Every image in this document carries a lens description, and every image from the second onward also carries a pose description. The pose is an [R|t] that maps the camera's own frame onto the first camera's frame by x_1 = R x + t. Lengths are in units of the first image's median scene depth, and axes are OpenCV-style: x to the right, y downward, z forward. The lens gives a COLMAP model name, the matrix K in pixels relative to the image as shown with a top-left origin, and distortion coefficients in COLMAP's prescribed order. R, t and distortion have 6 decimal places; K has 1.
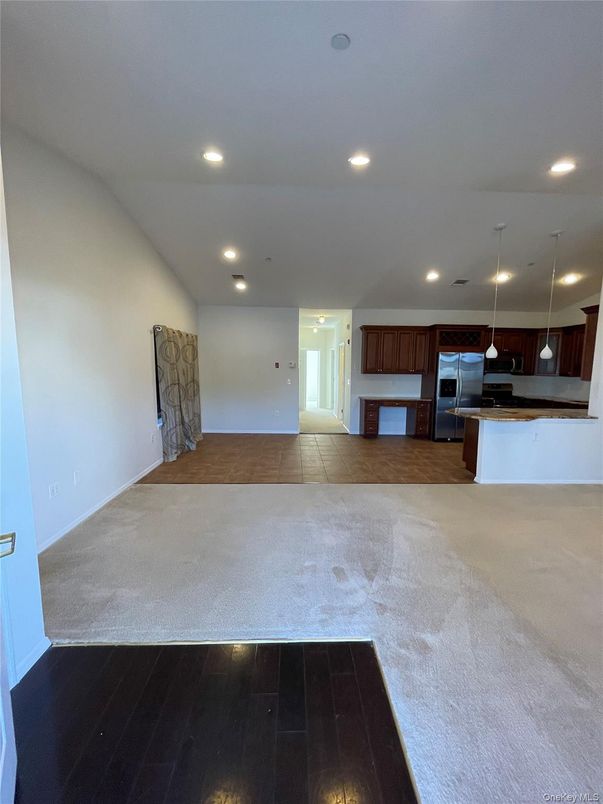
lens RADIAL K [[323.4, 0, 301.6], [0, 323.4, 401.1], [0, 0, 1]] dist [-0.003296, -0.000226]
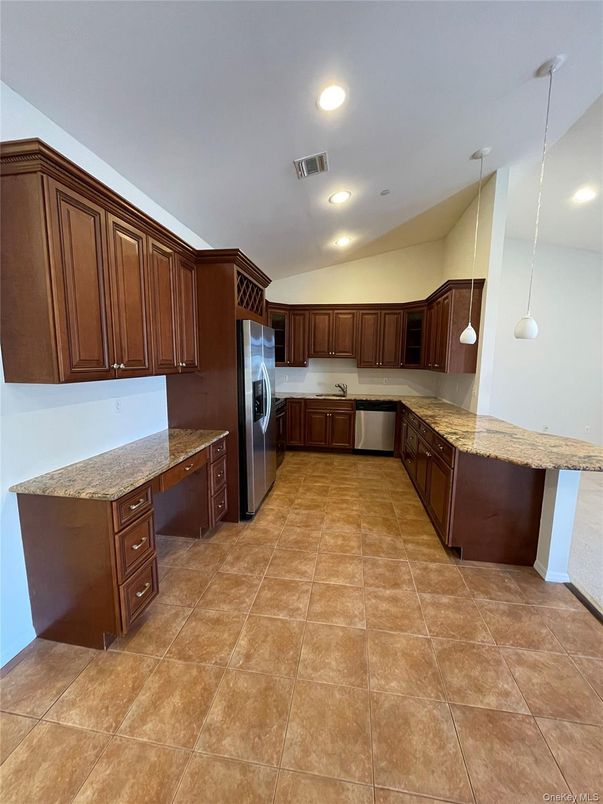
lens RADIAL K [[323.4, 0, 301.6], [0, 323.4, 401.1], [0, 0, 1]] dist [-0.003296, -0.000226]
pose [[0.178380, -0.135787, 0.974547, 0.007034], [0.098080, 0.987953, 0.119702, -0.090138], [-0.979061, 0.074231, 0.189549, 0.863802]]
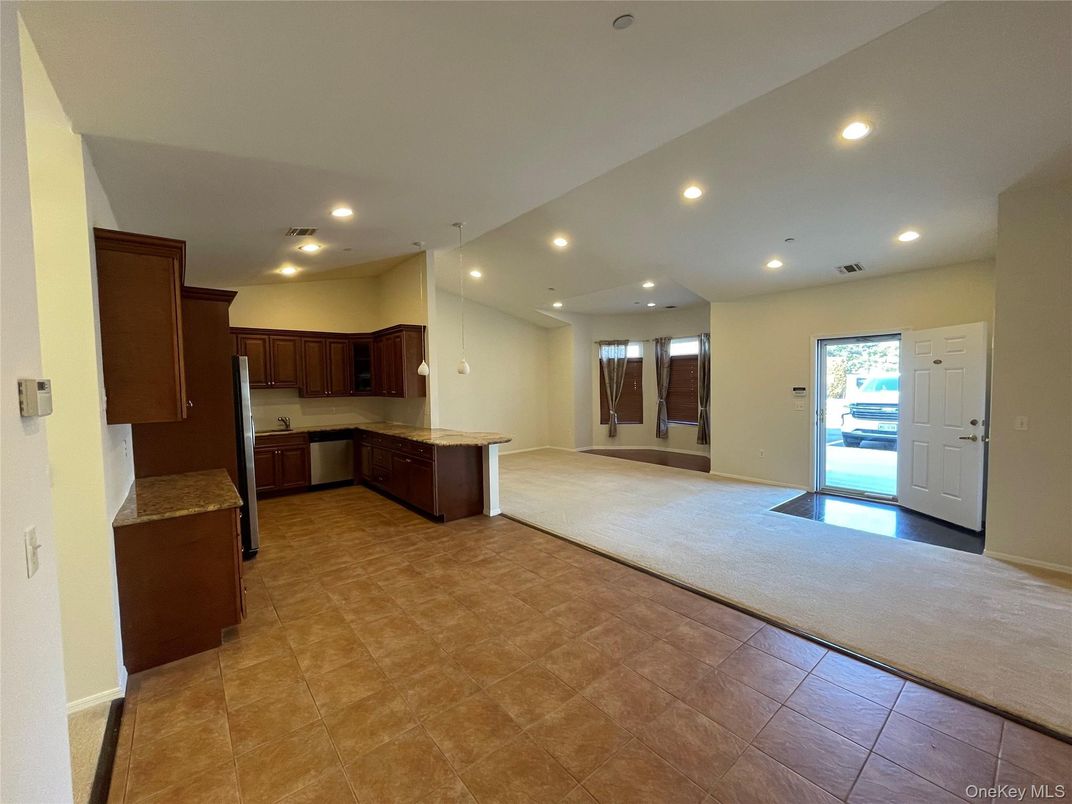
lens RADIAL K [[431.1, 0, 536.0], [0, 431.1, 402.0], [0, 0, 1]] dist [-0.003296, -0.000226]
pose [[-0.618711, -0.037498, 0.784723, -0.289313], [0.096376, 0.987693, 0.123184, -0.124397], [-0.779685, 0.151844, -0.607483, 1.064497]]
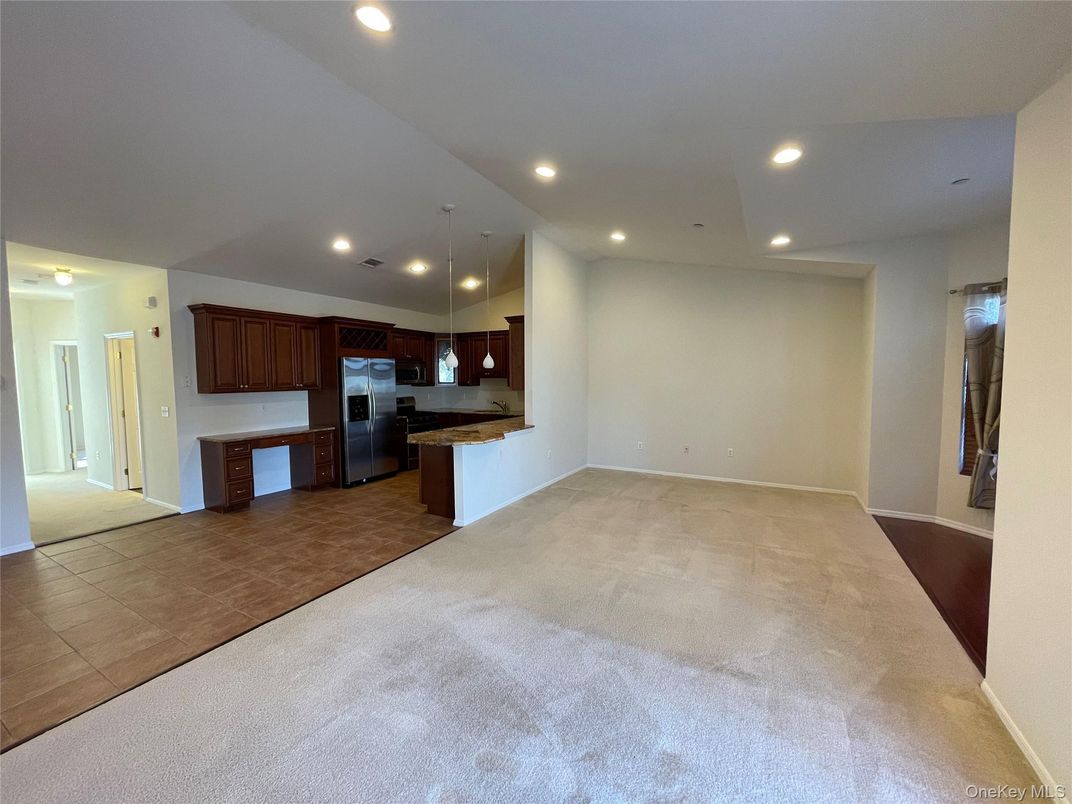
lens RADIAL K [[431.1, 0, 536.0], [0, 431.1, 402.0], [0, 0, 1]] dist [-0.003296, -0.000226]
pose [[0.505924, -0.067085, 0.859965, -0.160317], [0.102275, 0.994604, 0.017419, -0.031096], [-0.856493, 0.079141, 0.510055, 0.191644]]
